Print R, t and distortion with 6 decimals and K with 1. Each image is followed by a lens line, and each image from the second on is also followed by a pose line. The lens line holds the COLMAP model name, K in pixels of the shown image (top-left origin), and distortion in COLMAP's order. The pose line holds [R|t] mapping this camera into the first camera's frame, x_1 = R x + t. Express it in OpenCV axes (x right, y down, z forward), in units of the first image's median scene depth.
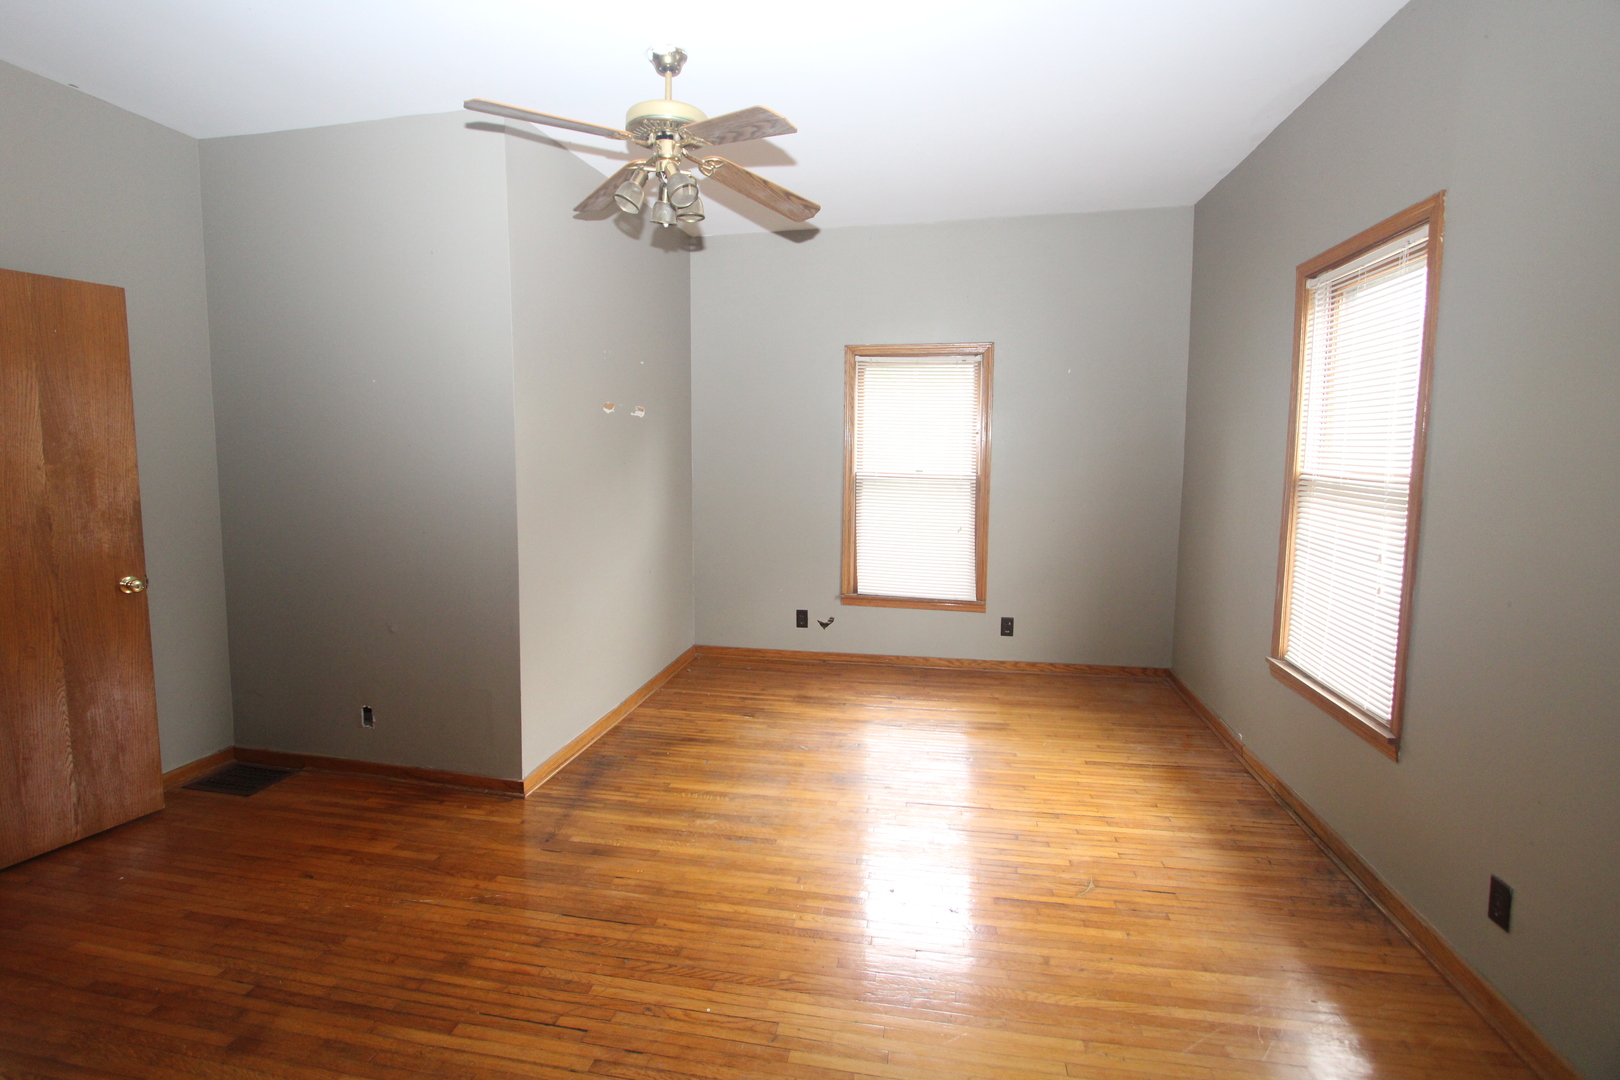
lens RADIAL K [[751.5, 0, 791.6], [0, 751.5, 509.6], [0, 0, 1]] dist [-0.020050, 0.005675]
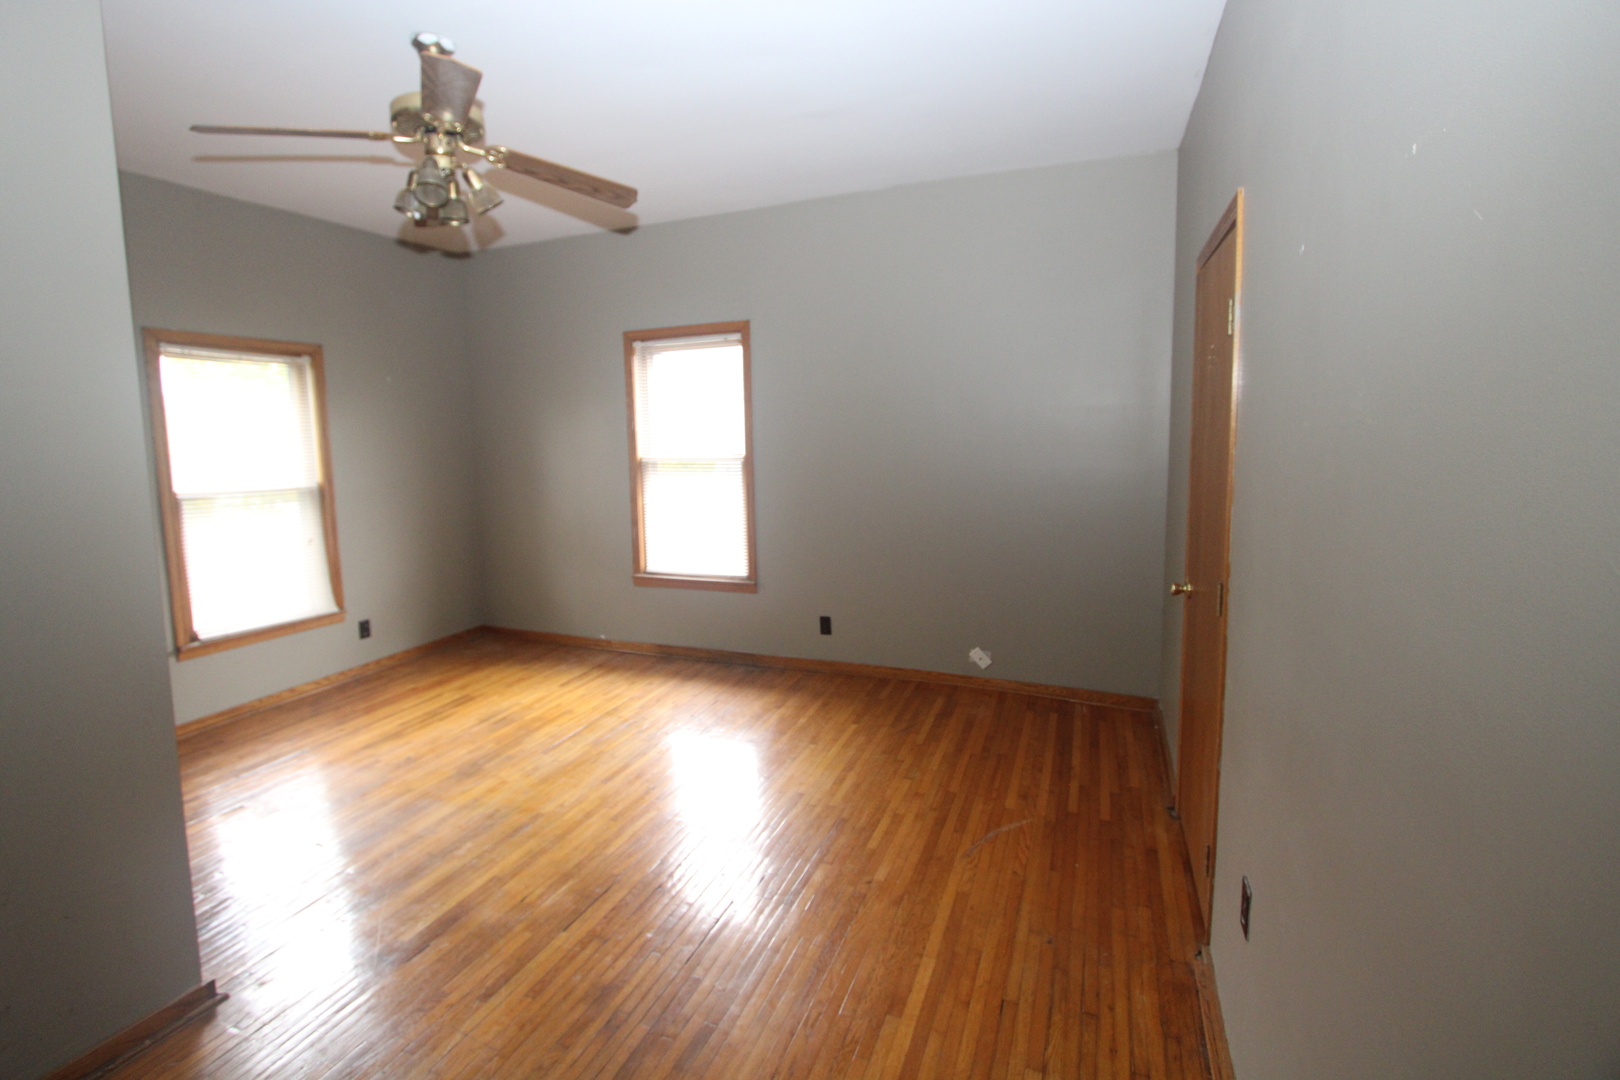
lens RADIAL K [[751.5, 0, 791.6], [0, 751.5, 509.6], [0, 0, 1]] dist [-0.020050, 0.005675]
pose [[0.190314, -0.108382, 0.975722, -0.928149], [0.105567, 0.990384, 0.089420, -0.052432], [-0.976031, 0.085986, 0.199925, 0.370667]]
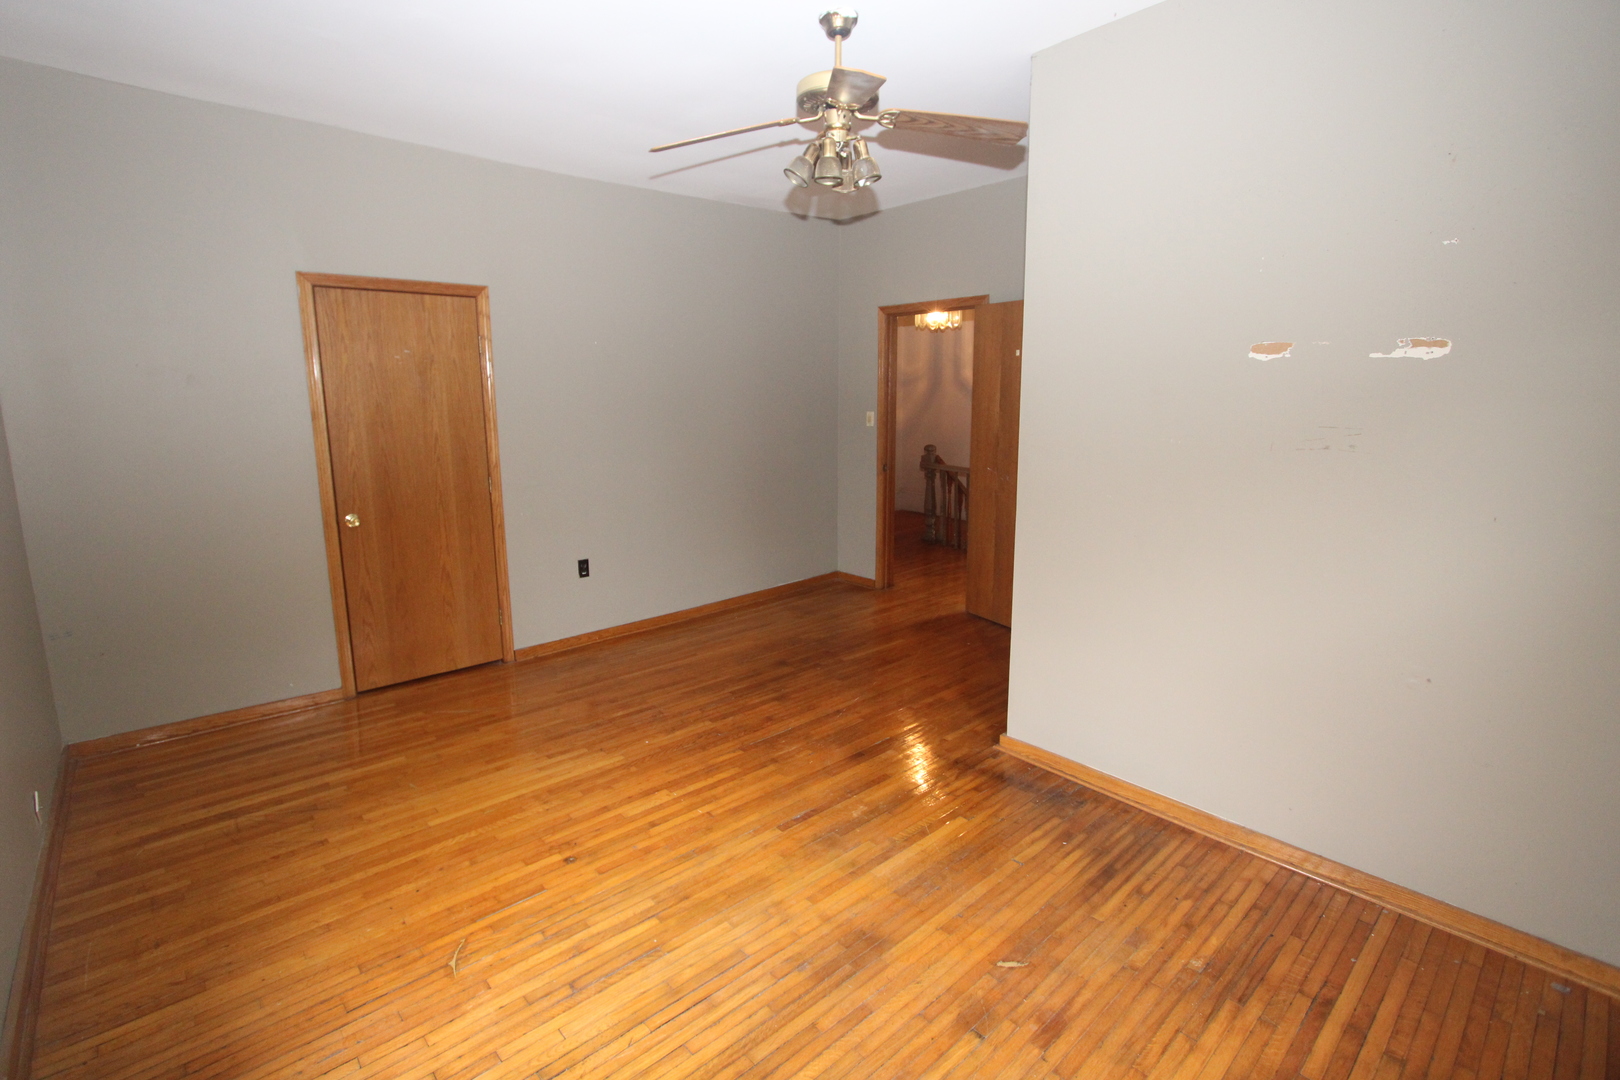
lens RADIAL K [[745.0, 0, 781.7], [0, 745.0, 513.5], [0, 0, 1]] dist [-0.013629, 0.000203]
pose [[-0.607338, 0.137881, -0.782387, 0.638882], [-0.059481, 0.974168, 0.217852, -0.151962], [0.792214, 0.178847, -0.583447, 1.423951]]
